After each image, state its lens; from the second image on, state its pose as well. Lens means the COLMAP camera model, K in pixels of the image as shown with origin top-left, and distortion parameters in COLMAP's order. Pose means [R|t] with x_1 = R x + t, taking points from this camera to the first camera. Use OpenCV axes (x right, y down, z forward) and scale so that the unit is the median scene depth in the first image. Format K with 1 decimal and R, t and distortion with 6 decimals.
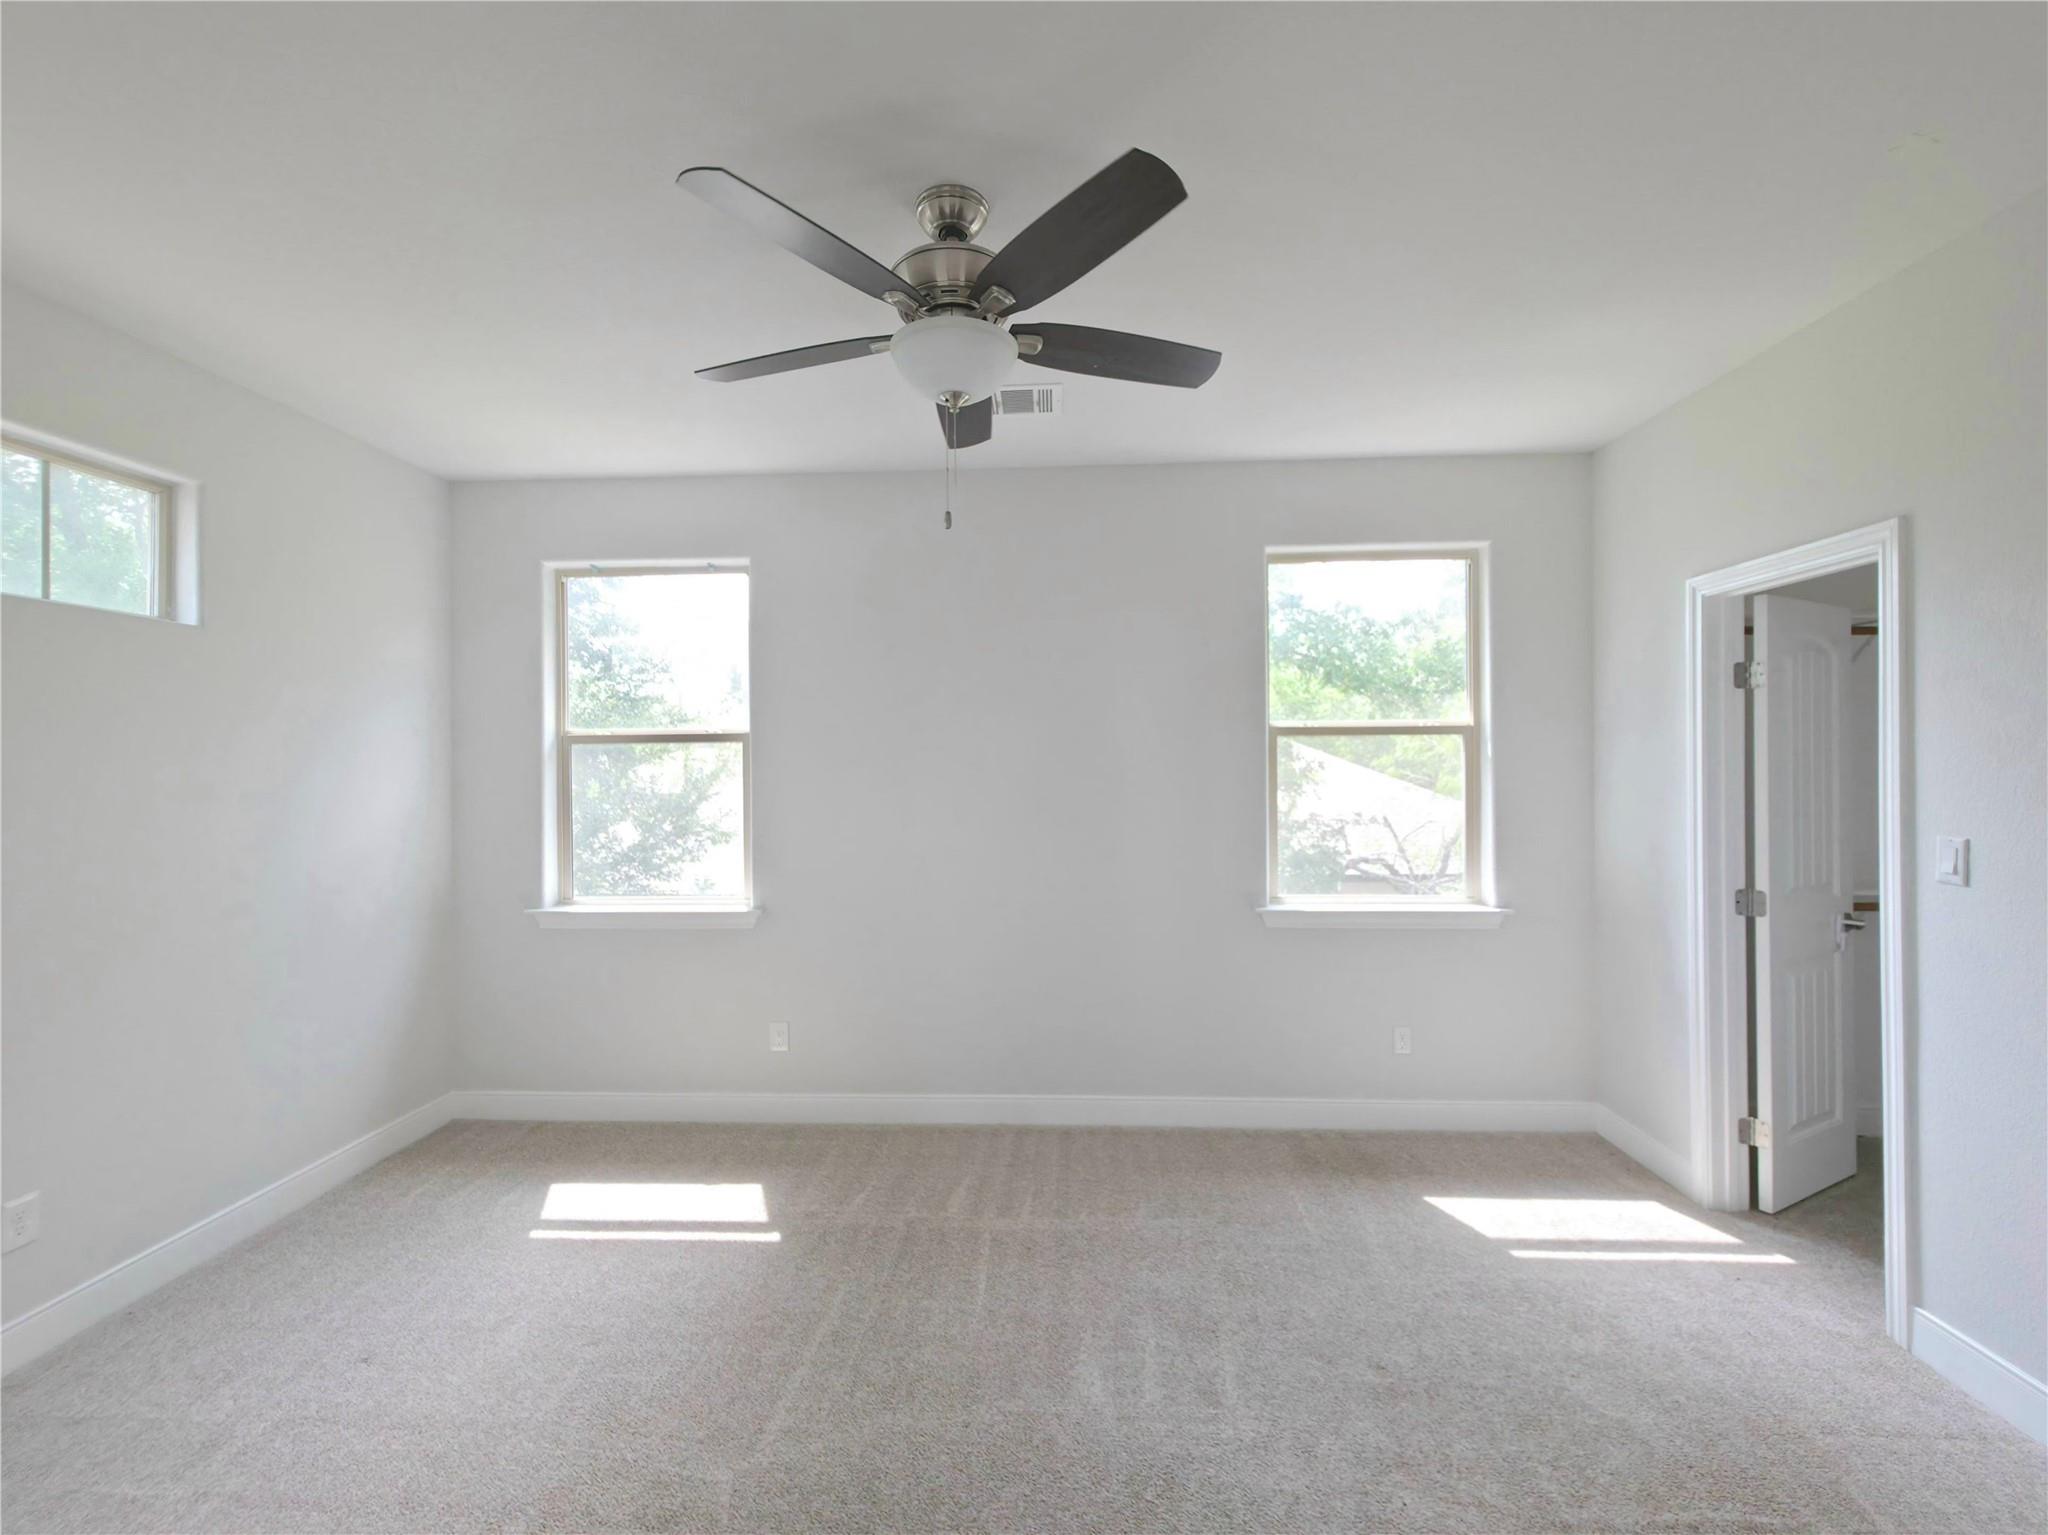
lens RADIAL K [[865.1, 0, 1024.0], [0, 865.1, 767.5], [0, 0, 1]] dist [0.000332, -0.000162]
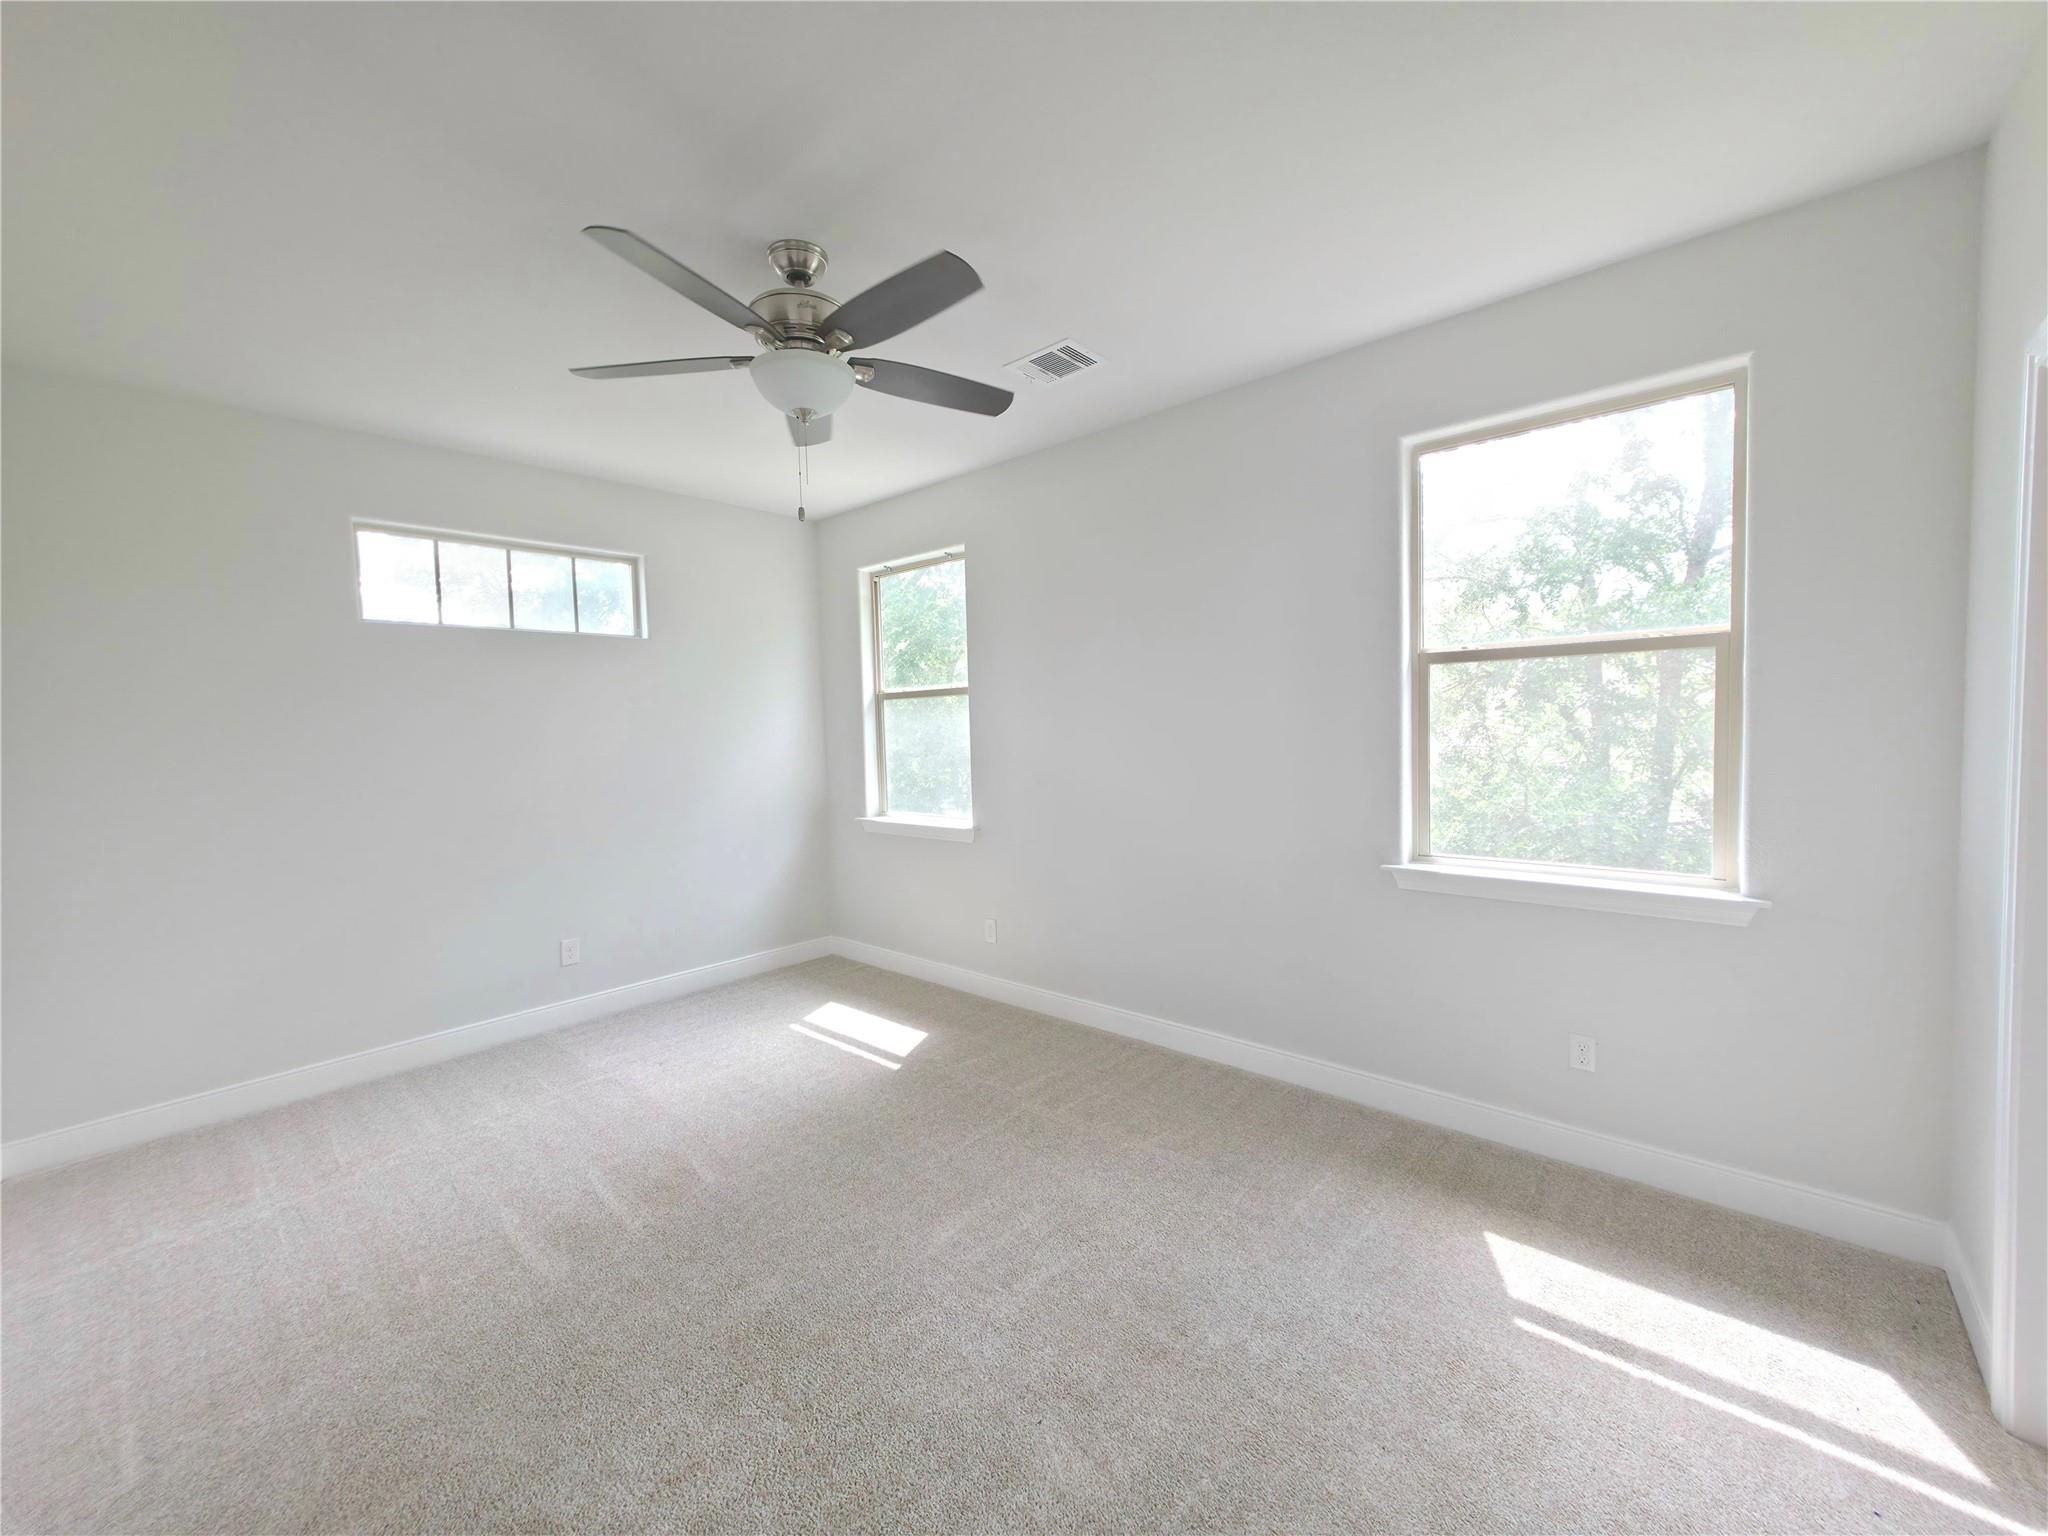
lens RADIAL K [[812.1, 0, 1028.7], [0, 812.1, 772.4], [0, 0, 1]] dist [0.000427, -0.000064]
pose [[0.781004, 0.024934, -0.624028, 0.579639], [0.018377, 0.997852, 0.062870, 0.013295], [0.624256, -0.060570, 0.778869, 0.166563]]
